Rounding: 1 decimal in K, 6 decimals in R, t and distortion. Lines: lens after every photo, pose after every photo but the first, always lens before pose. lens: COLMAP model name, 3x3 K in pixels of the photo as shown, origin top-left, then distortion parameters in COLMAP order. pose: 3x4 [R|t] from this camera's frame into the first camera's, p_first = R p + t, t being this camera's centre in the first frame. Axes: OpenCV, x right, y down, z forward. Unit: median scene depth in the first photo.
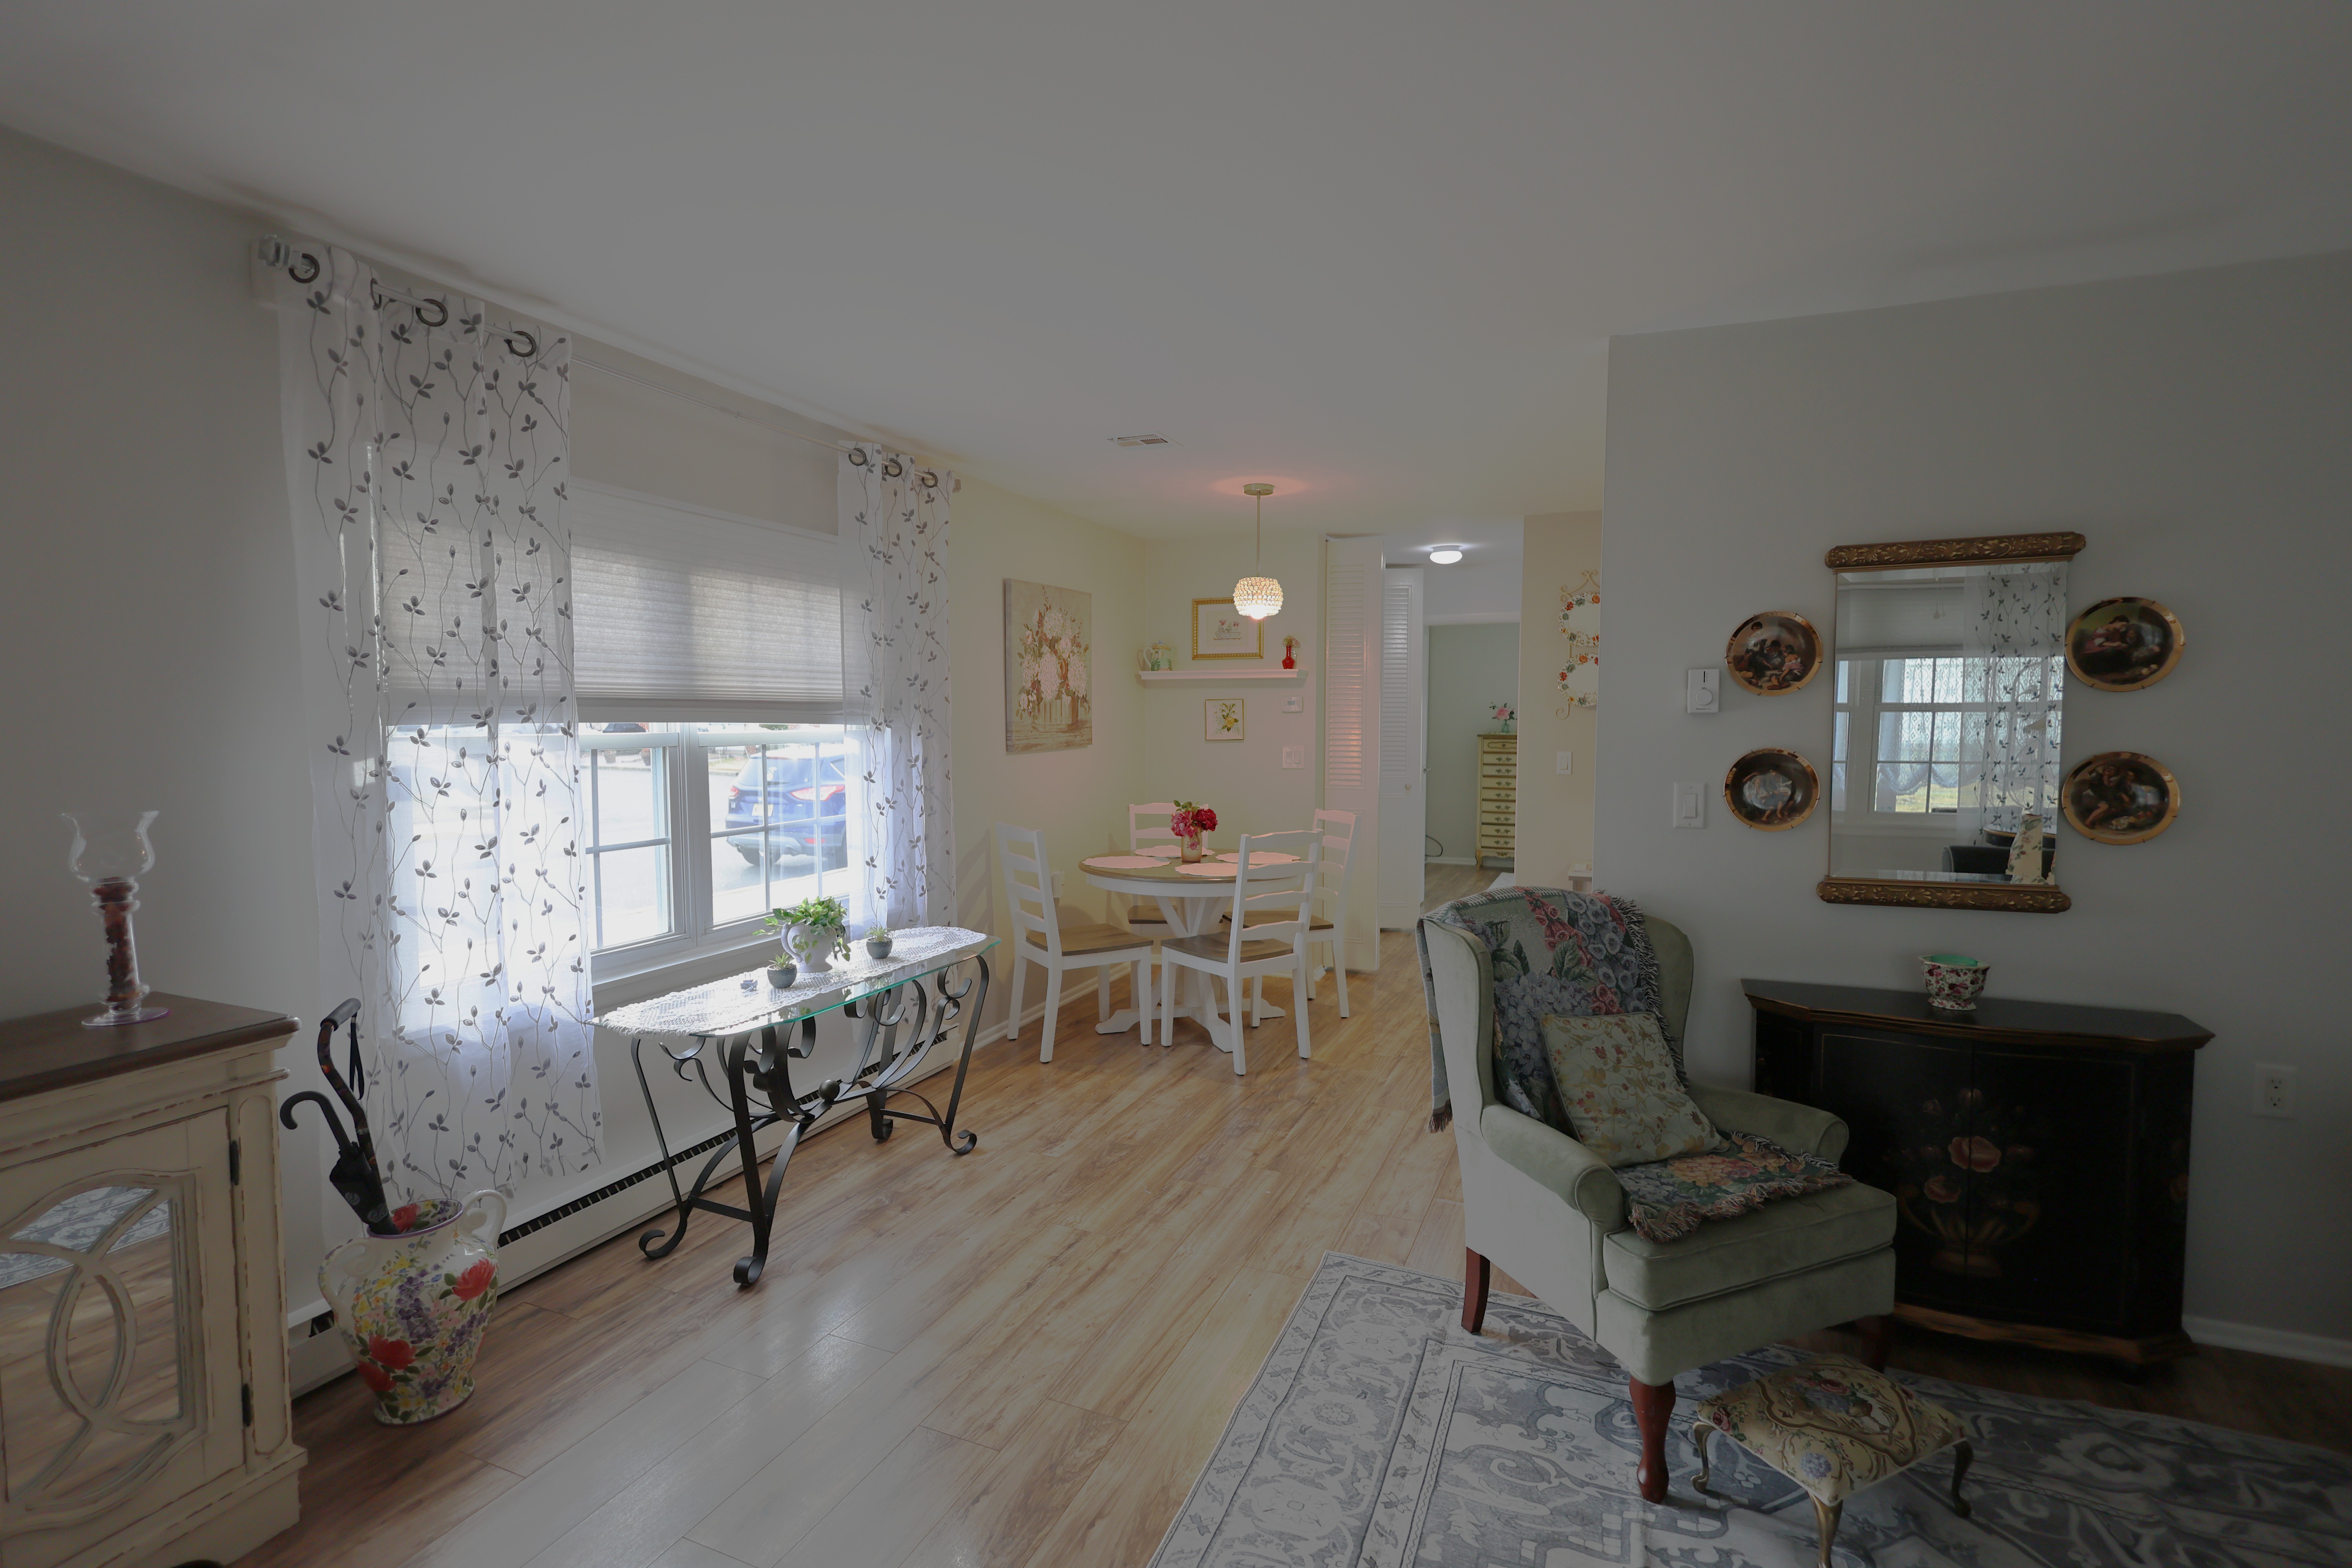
lens RADIAL K [[1088.6, 0, 1176.0], [0, 1088.6, 784.0], [0, 0, 1]] dist [-0.000971, 0.000440]
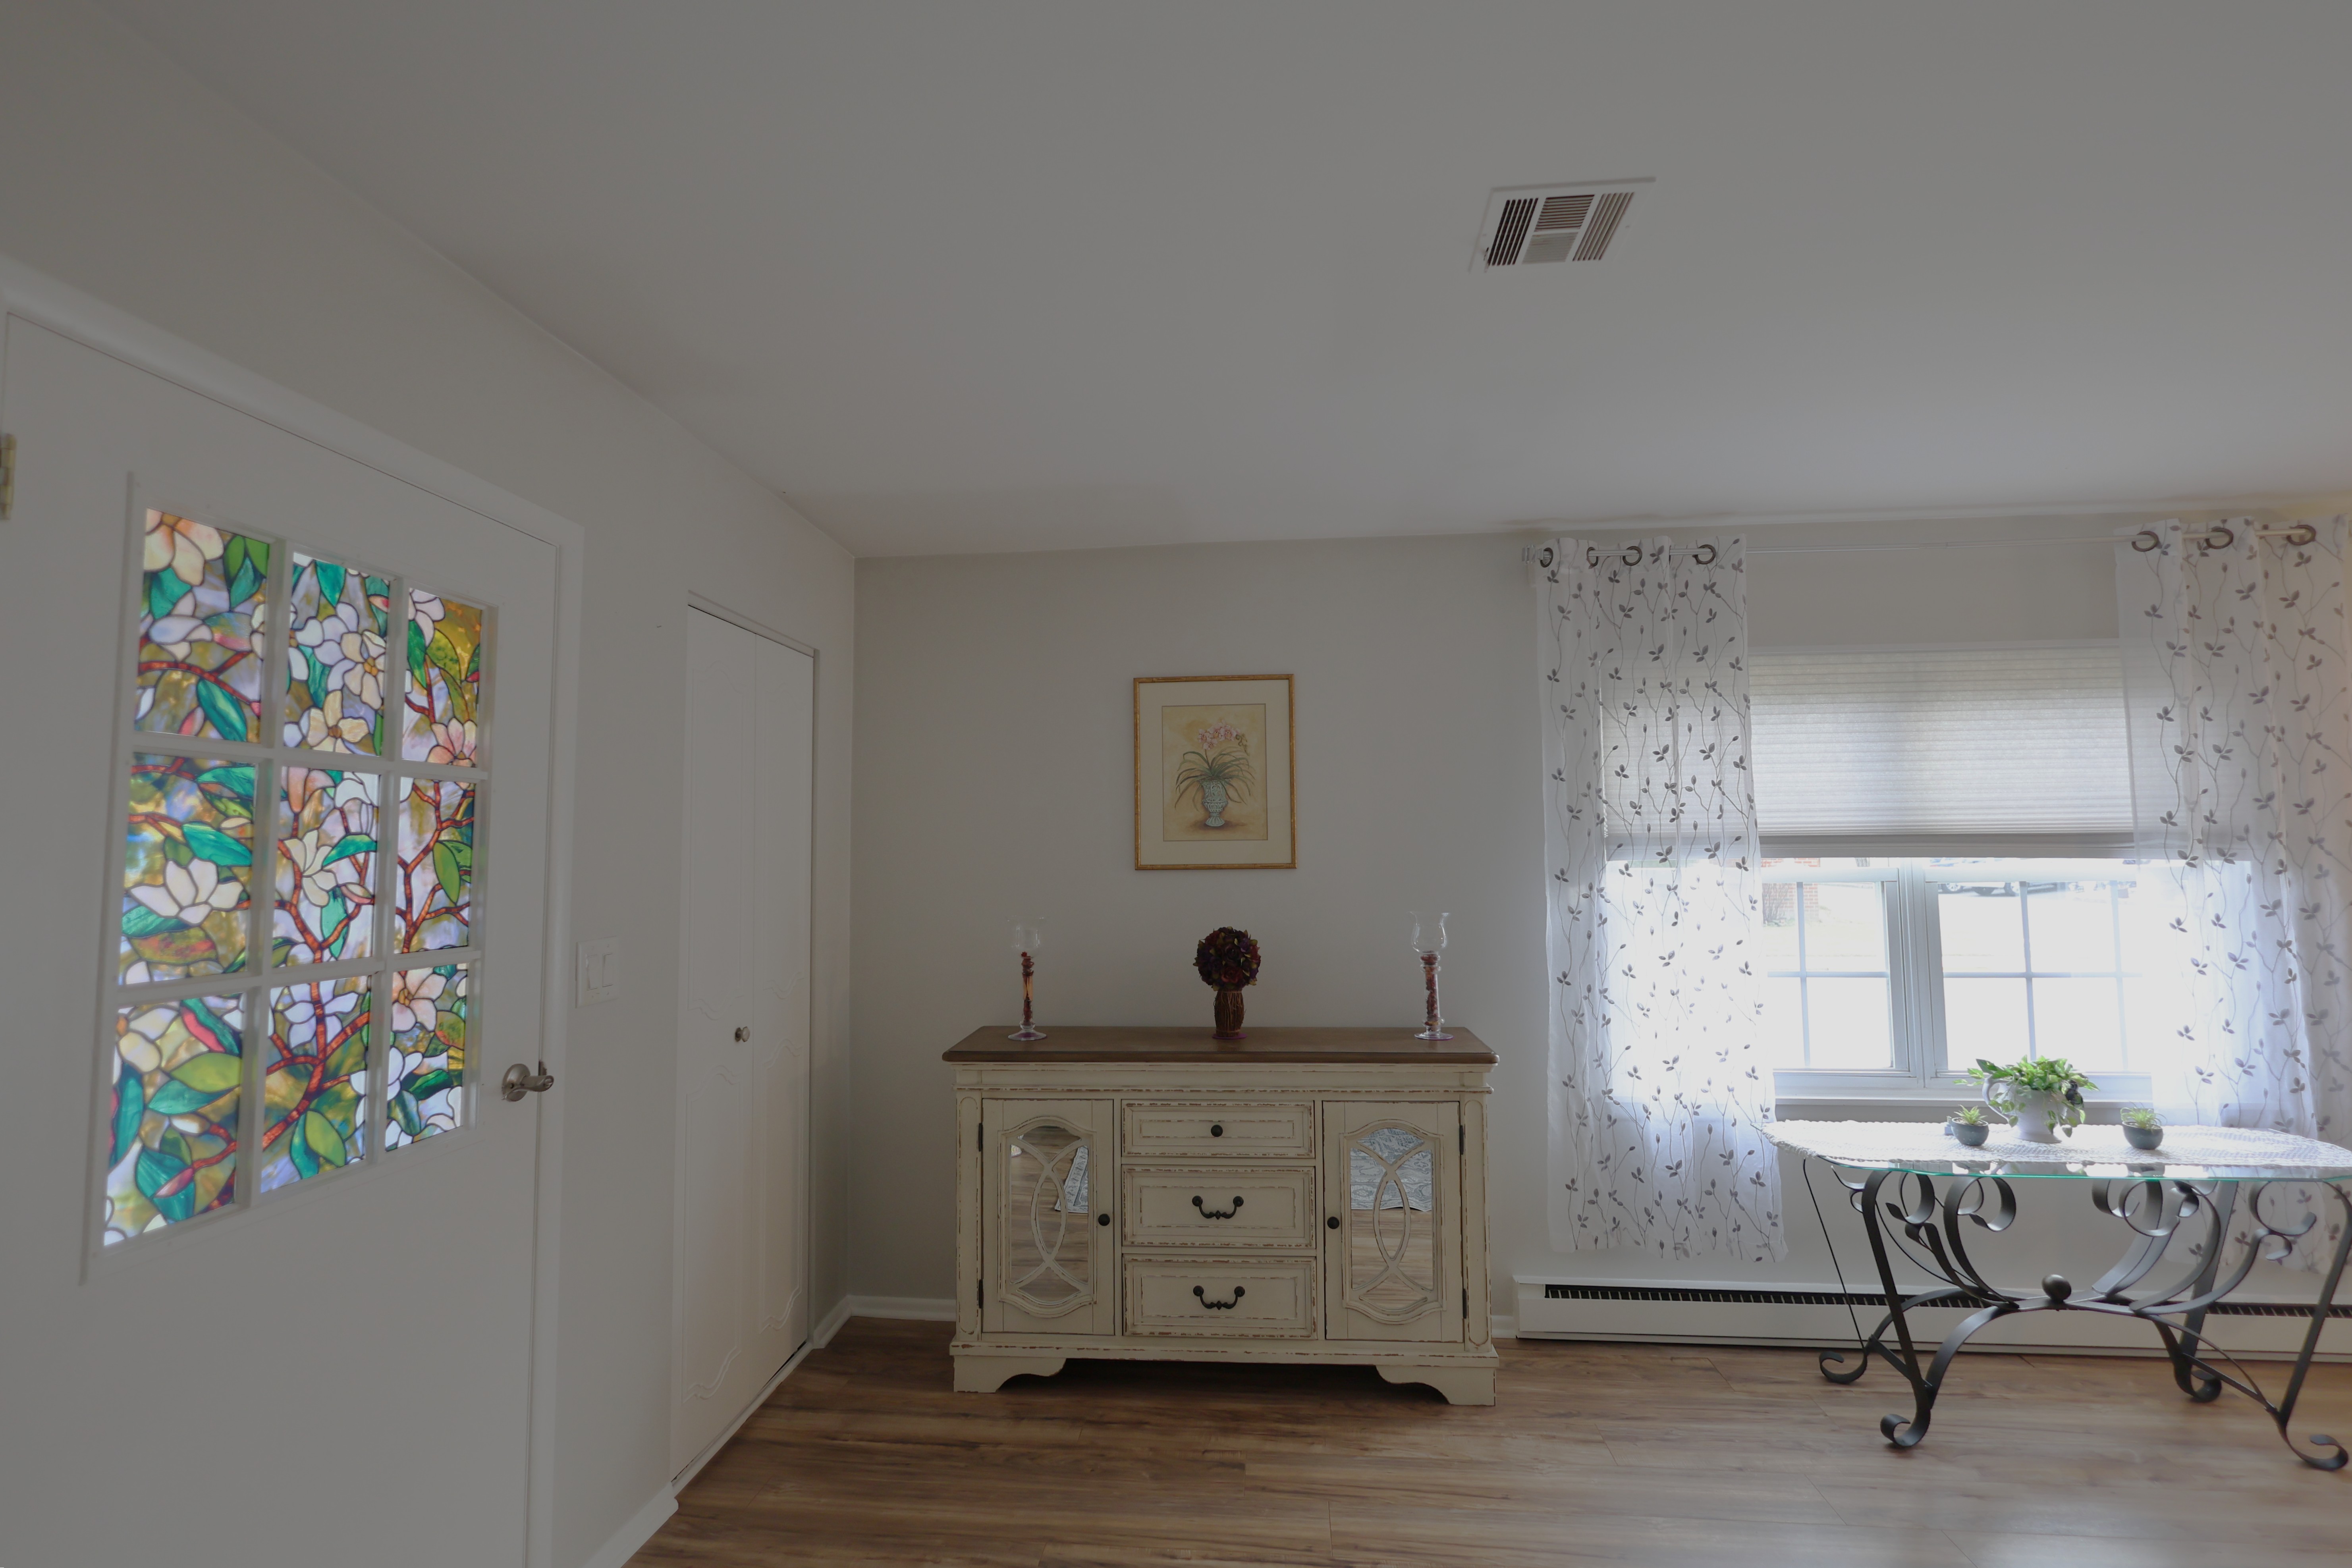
lens RADIAL K [[1087.8, 0, 1176.0], [0, 1087.8, 784.0], [0, 0, 1]] dist [0.000585, -0.000234]
pose [[0.306702, -0.064665, -0.949606, 0.335786], [-0.050028, 0.995215, -0.083929, -0.006835], [0.950490, 0.073248, 0.301999, 0.059445]]
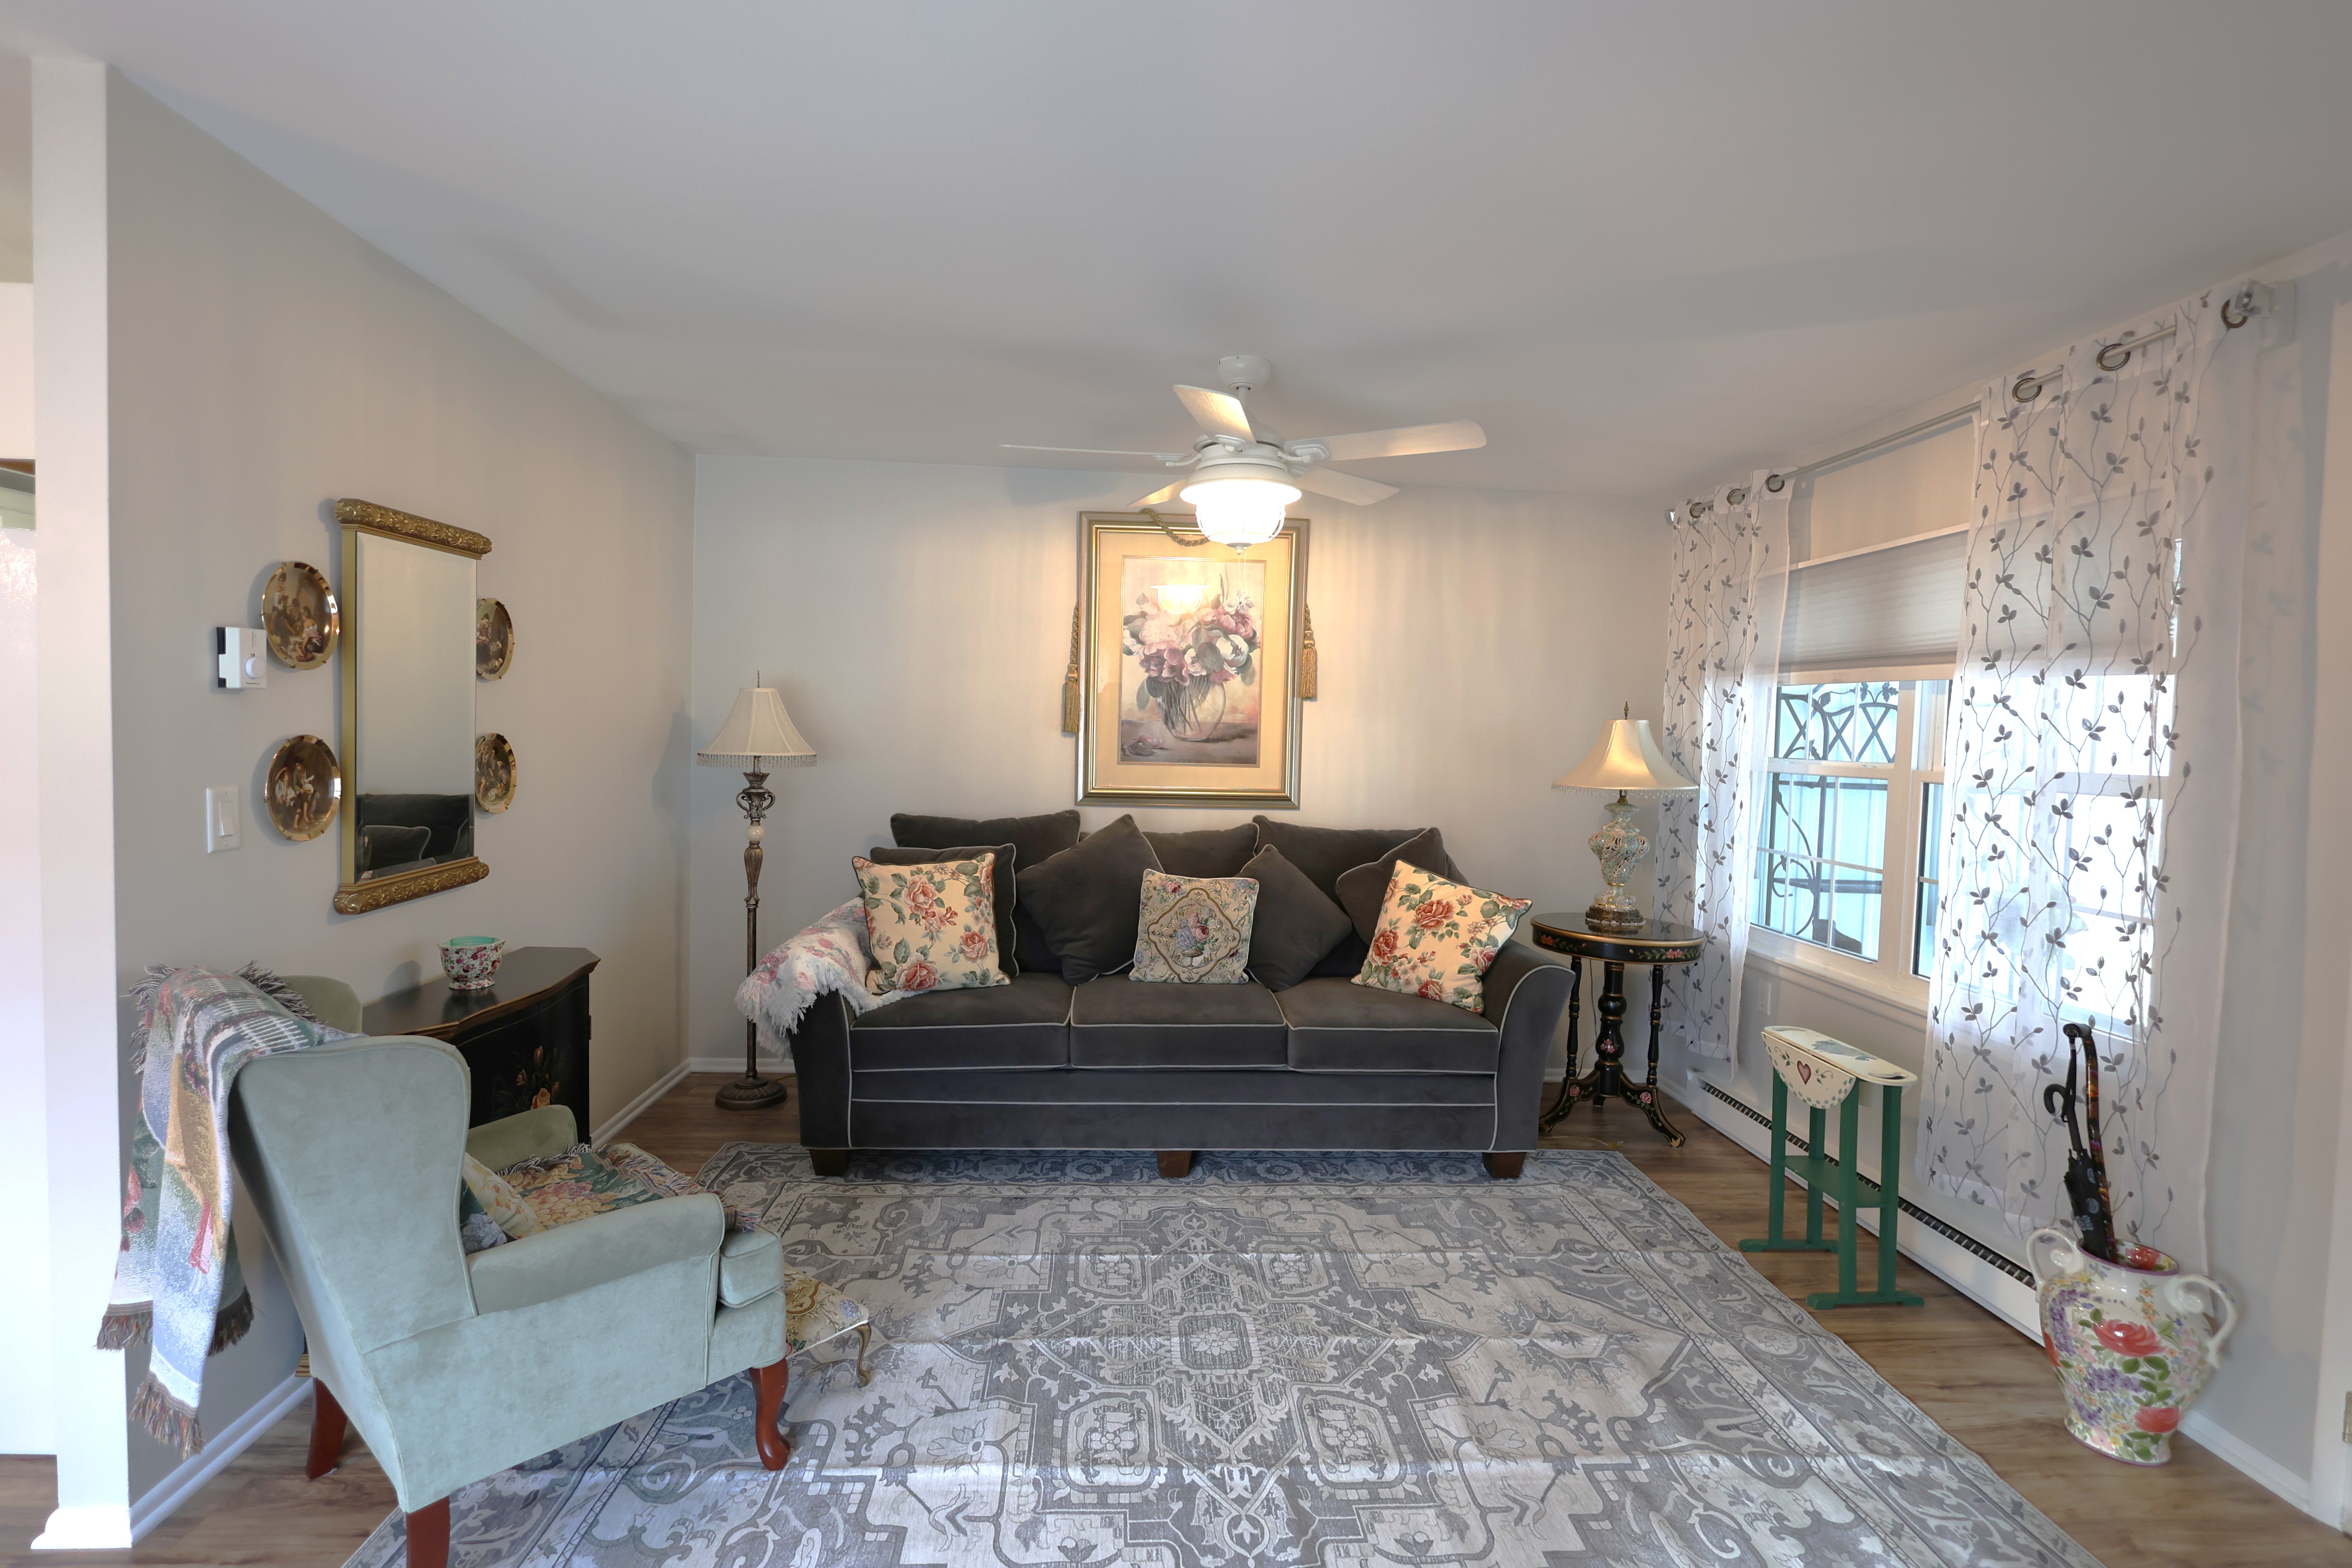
lens RADIAL K [[1142.0, 0, 1176.0], [0, 1142.0, 784.0], [0, 0, 1]] dist [0.000542, 0.000131]
pose [[-0.449406, -0.062005, 0.891173, -0.458651], [0.021918, 0.996523, 0.080388, -0.048540], [-0.893059, 0.055660, -0.446484, 0.768880]]
